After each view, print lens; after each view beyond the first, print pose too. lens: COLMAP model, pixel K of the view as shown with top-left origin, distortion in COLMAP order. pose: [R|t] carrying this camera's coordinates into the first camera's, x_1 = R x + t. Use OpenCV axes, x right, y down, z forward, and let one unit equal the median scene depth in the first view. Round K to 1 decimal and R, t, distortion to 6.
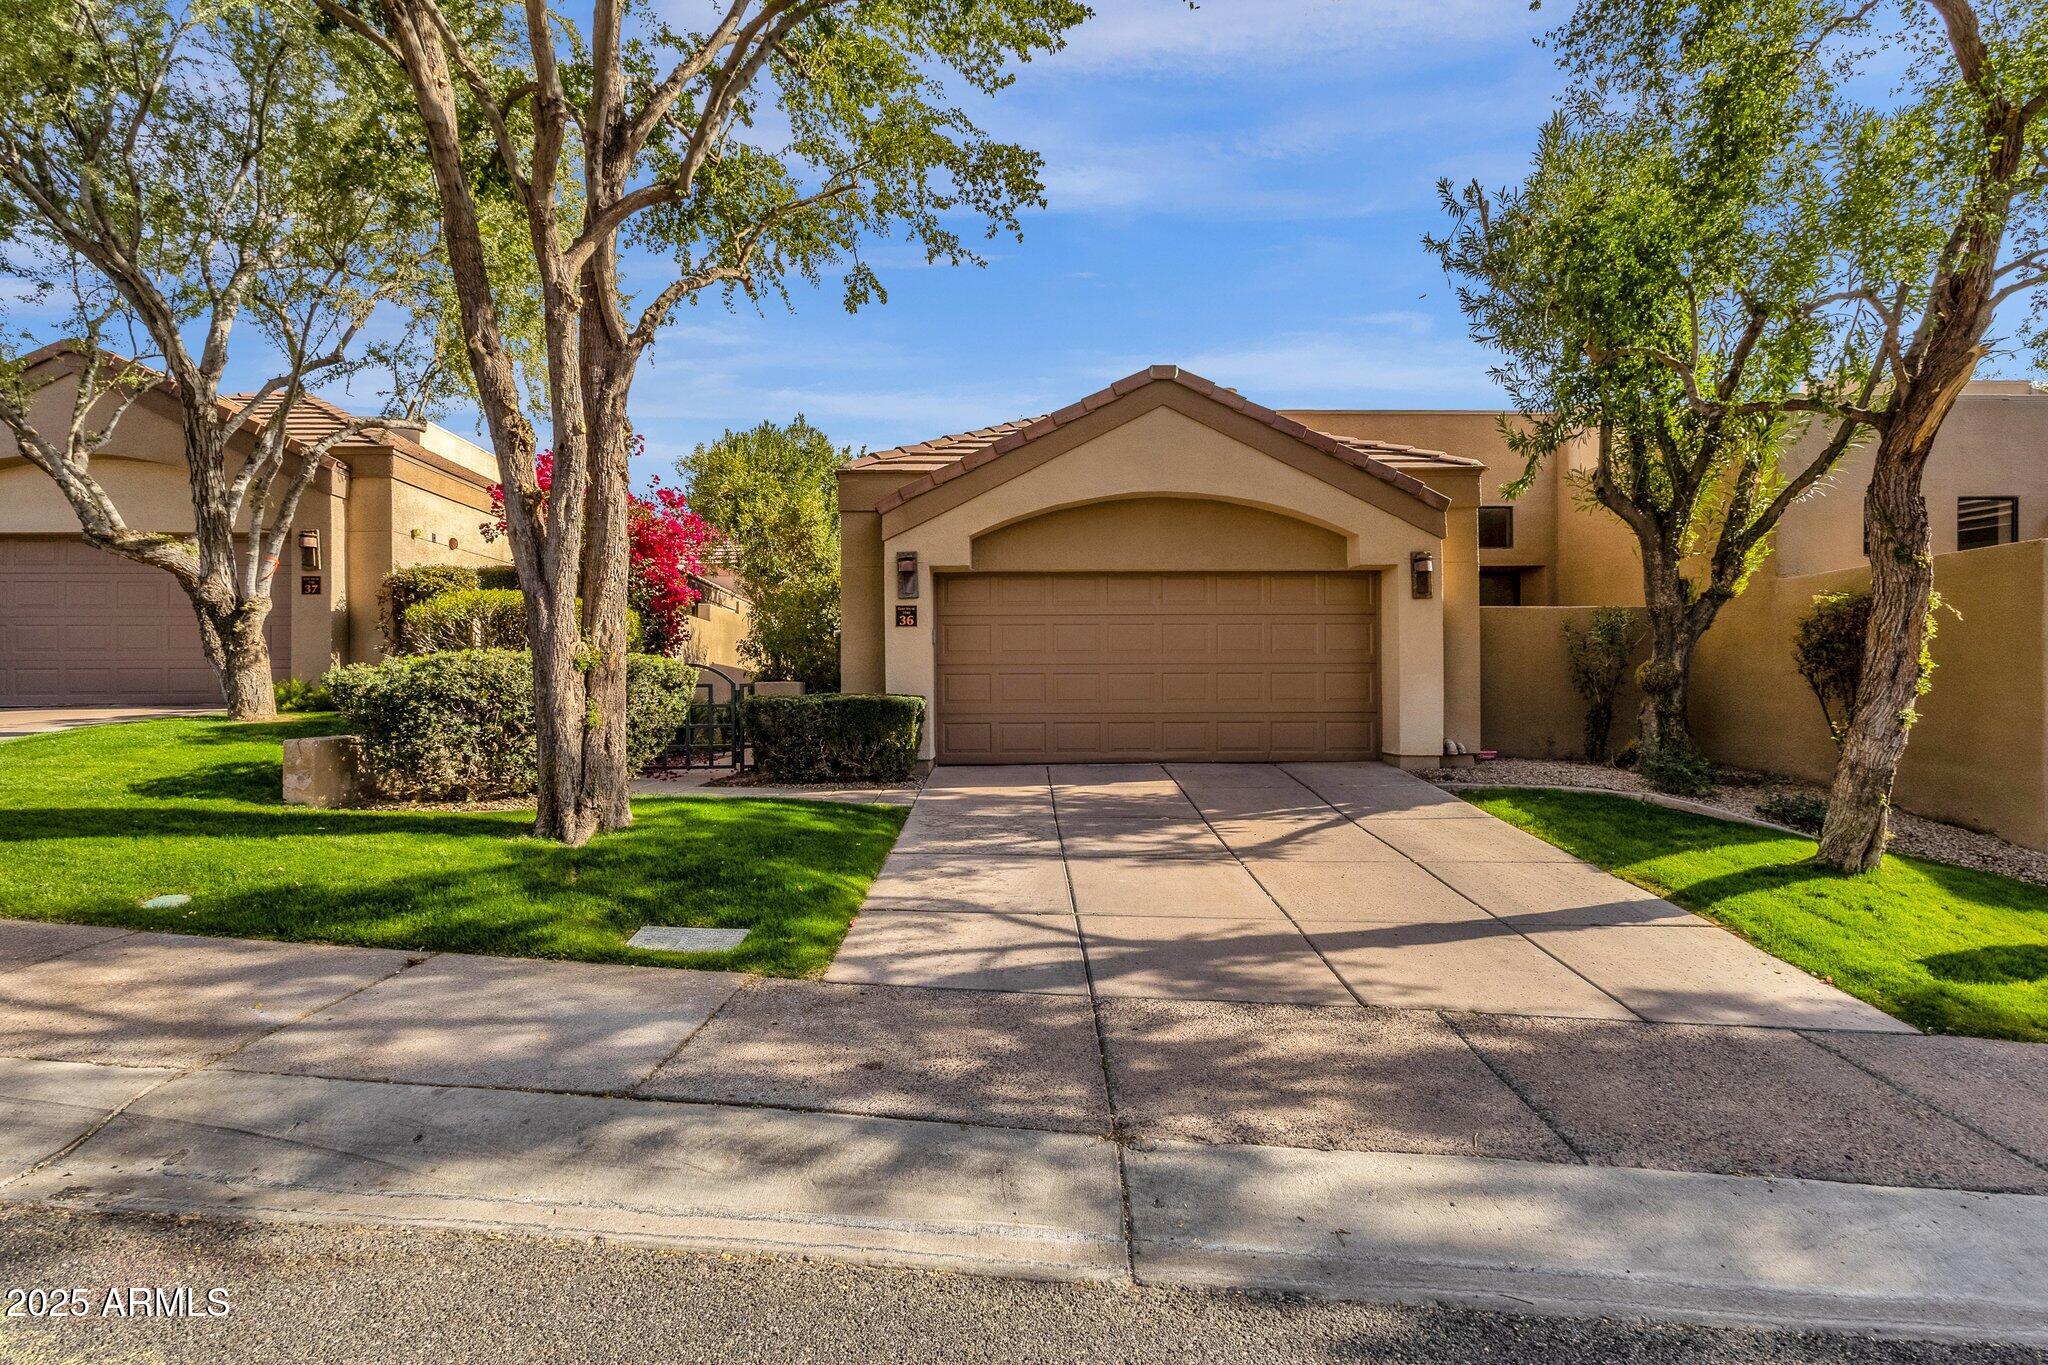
lens RADIAL K [[971.9, 0, 1030.4], [0, 971.9, 679.9], [0, 0, 1]] dist [0.006740, 0.000338]
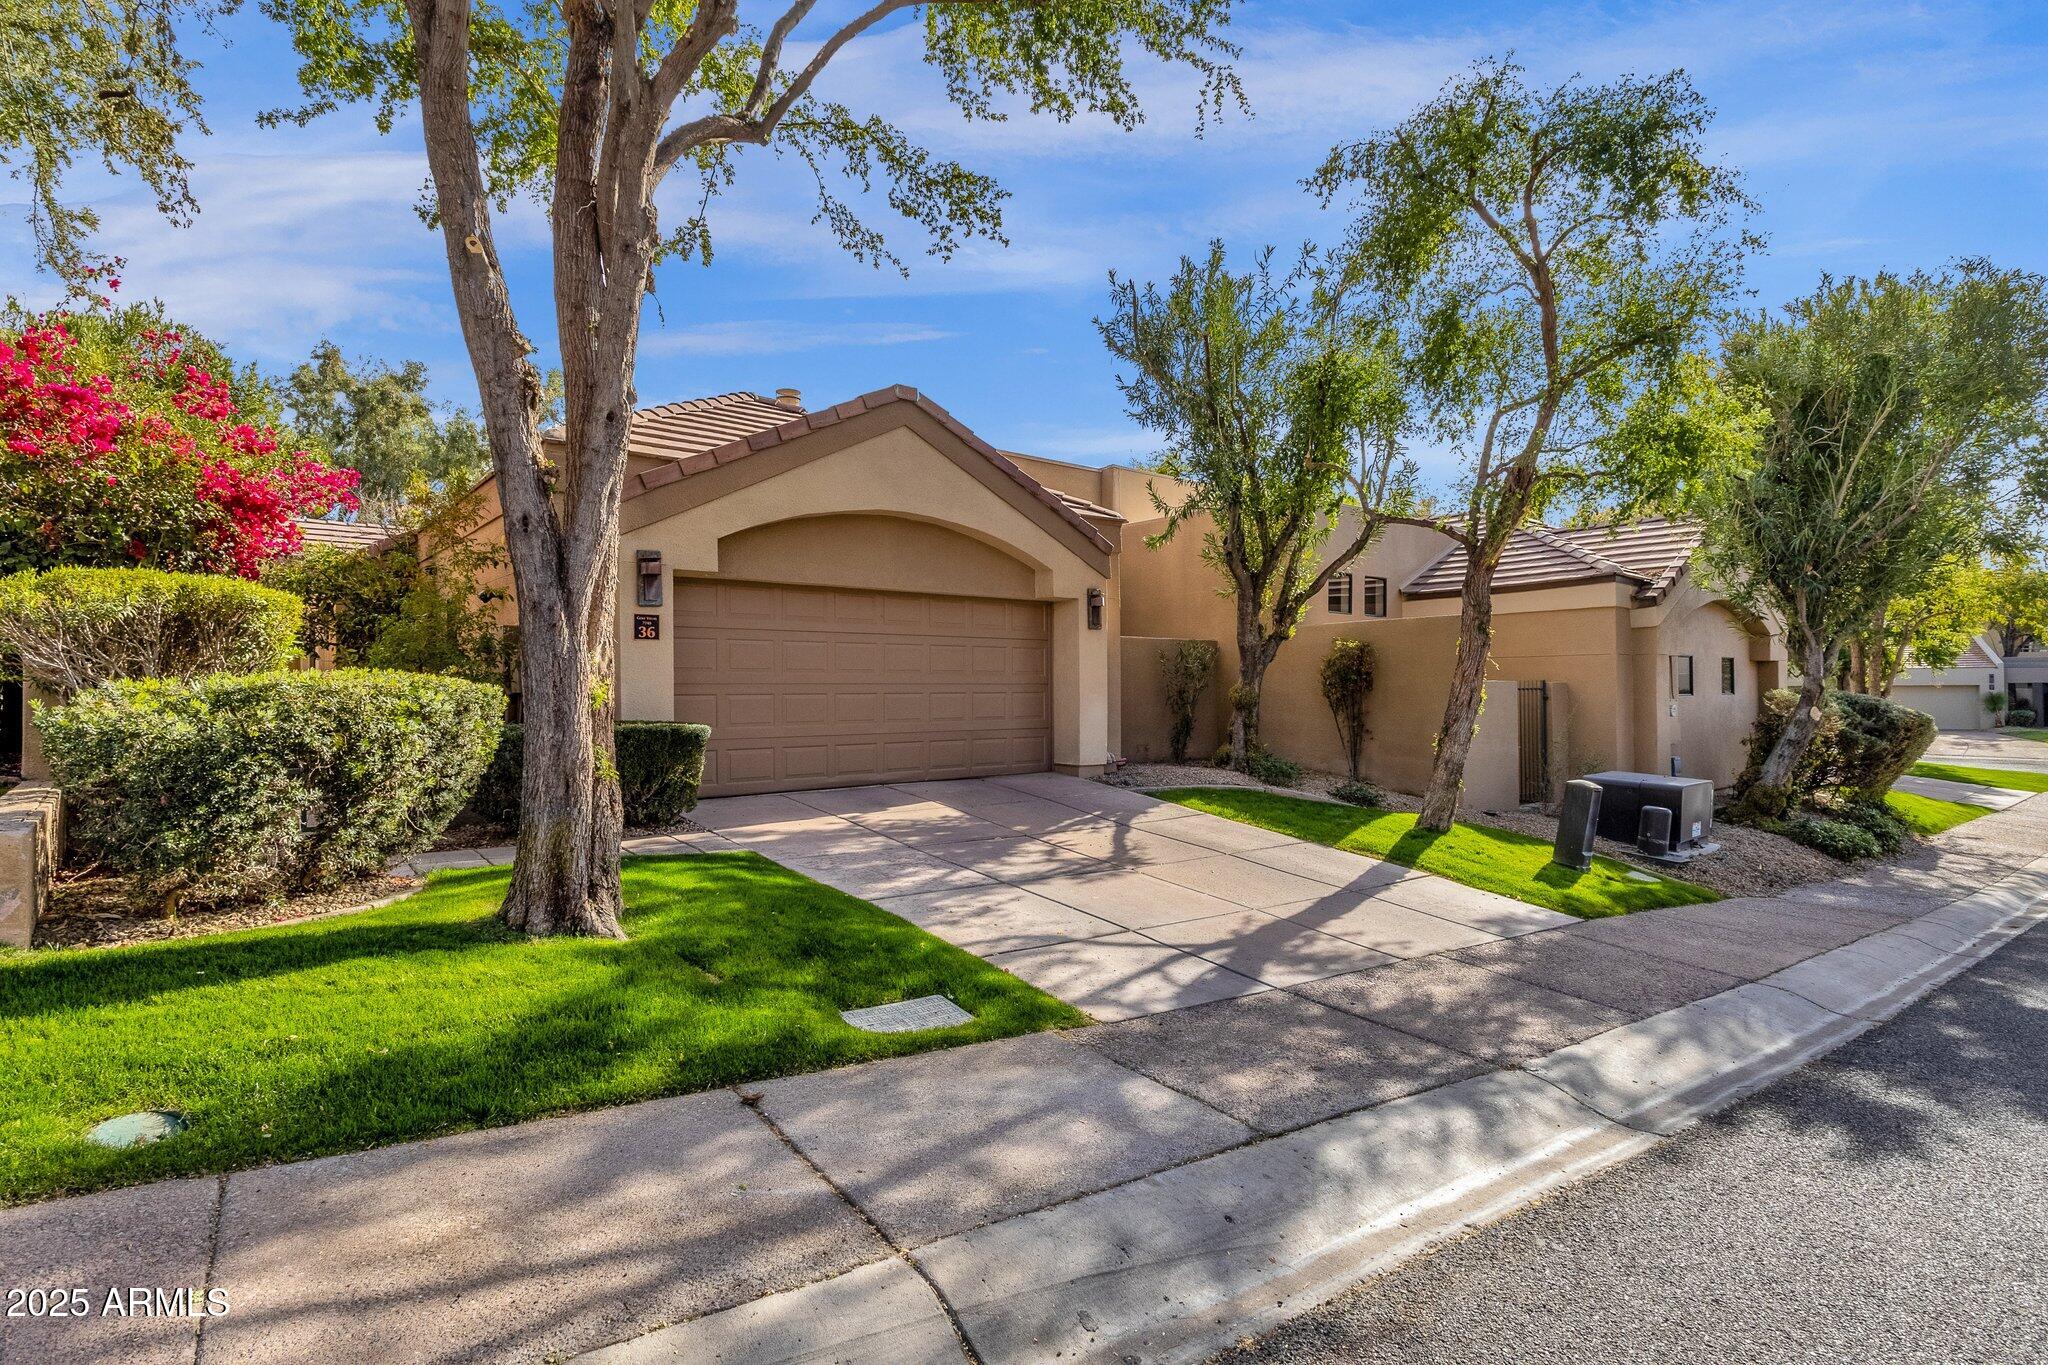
lens RADIAL K [[1035.2, 0, 1016.2], [0, 1035.2, 677.0], [0, 0, 1]] dist [-0.001168, 0.001078]
pose [[0.778544, 0.008955, 0.627526, -0.715913], [-0.007282, 0.999960, -0.005236, -0.032356], [-0.627548, -0.000493, 0.778578, 0.164910]]
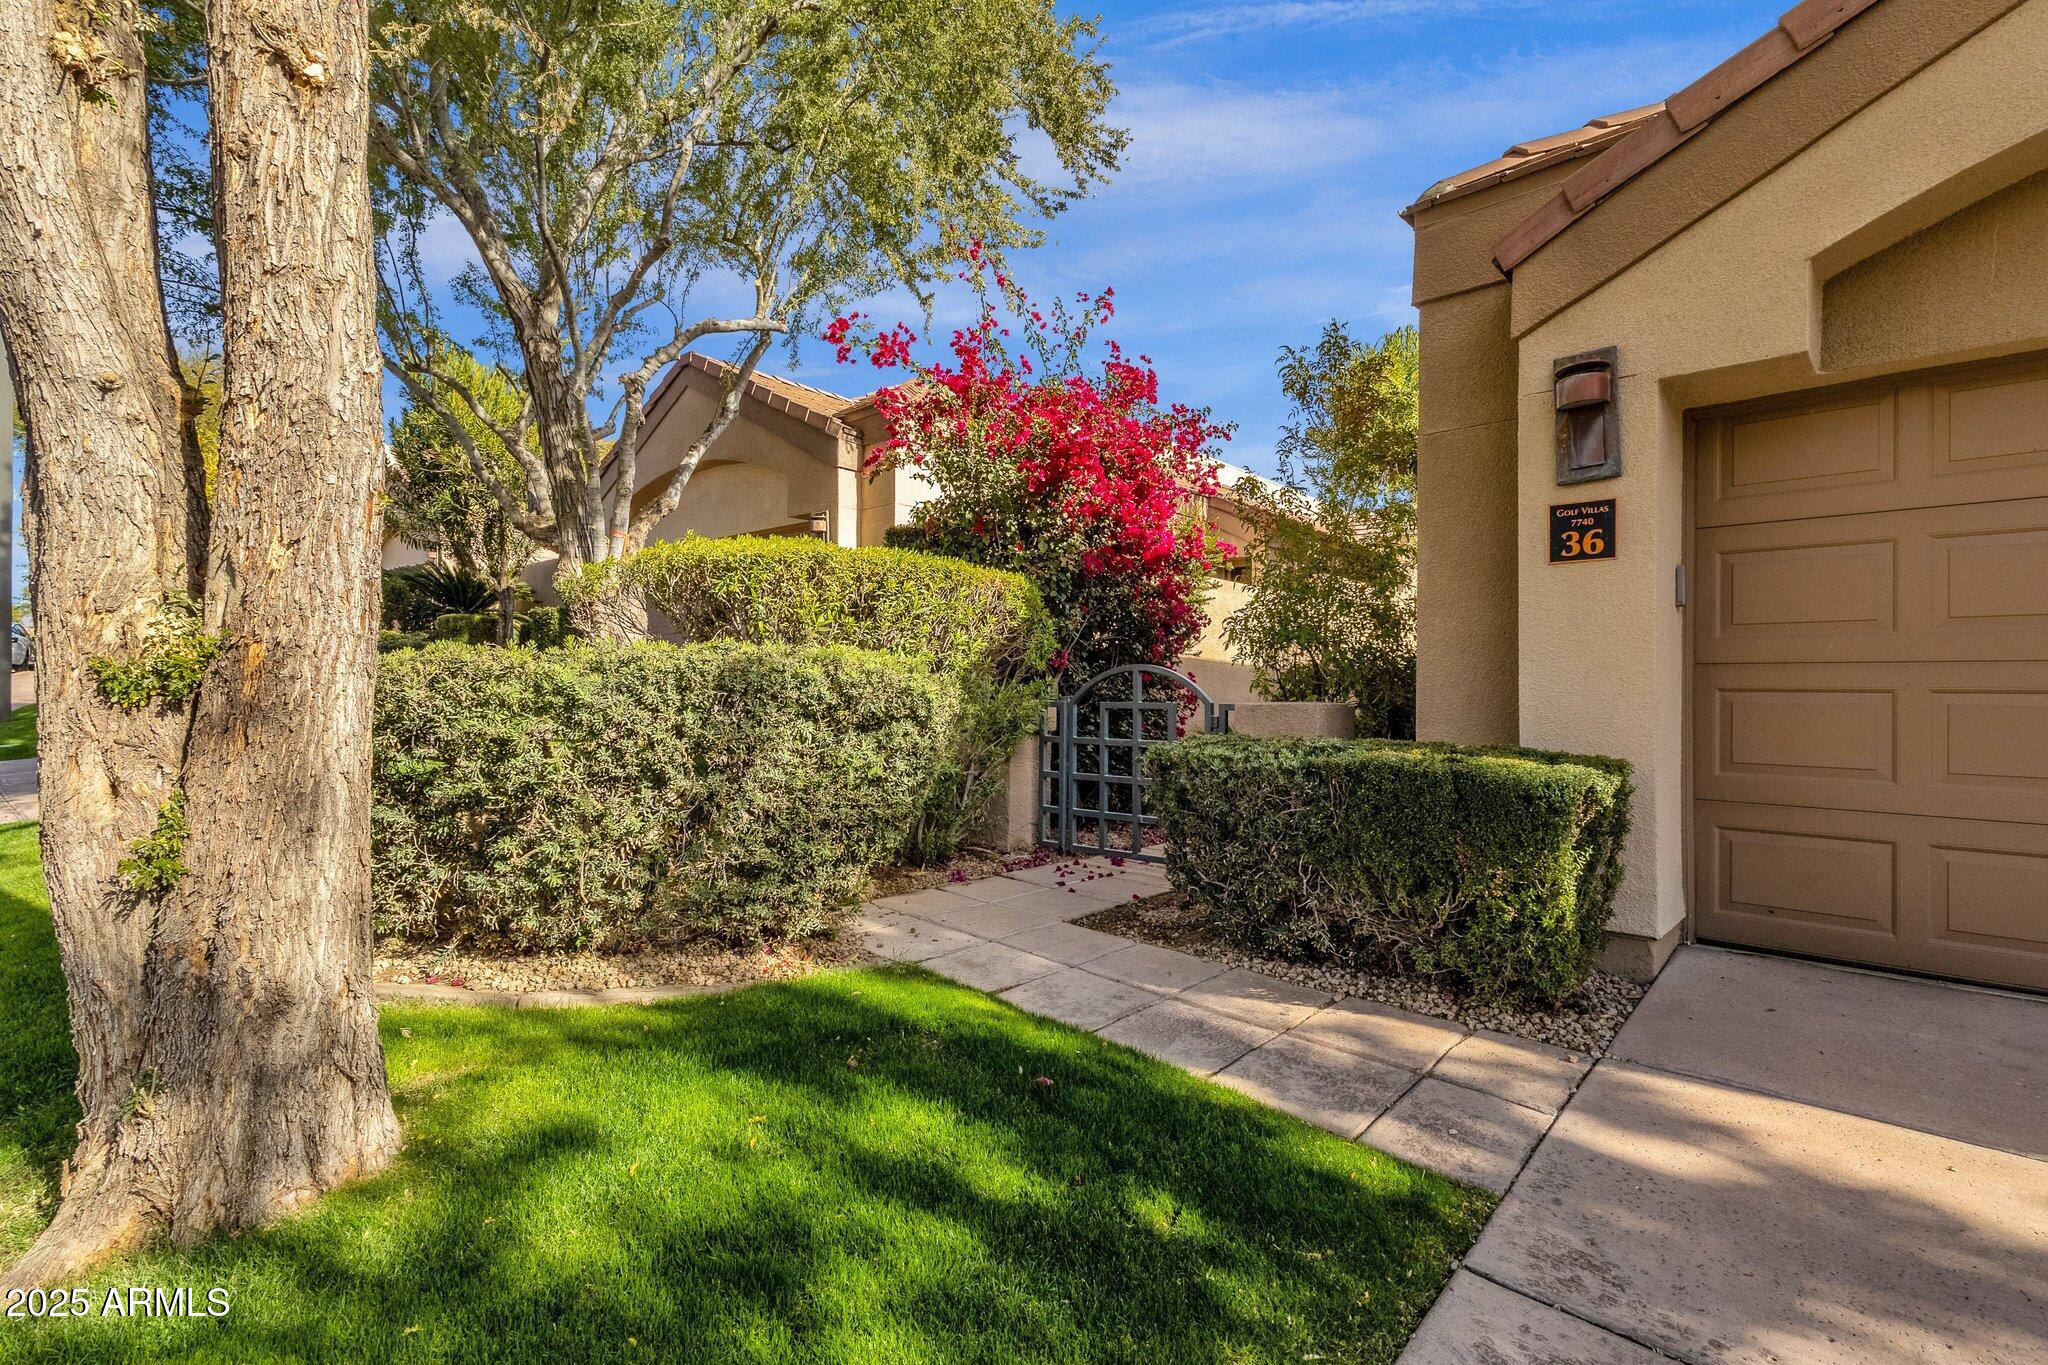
lens RADIAL K [[971.9, 0, 1030.4], [0, 971.9, 679.9], [0, 0, 1]] dist [0.006740, 0.000338]
pose [[0.720364, 0.000848, -0.693595, -0.038304], [0.001557, 0.999995, 0.002840, -0.018190], [0.693594, -0.003126, 0.720359, 0.964184]]
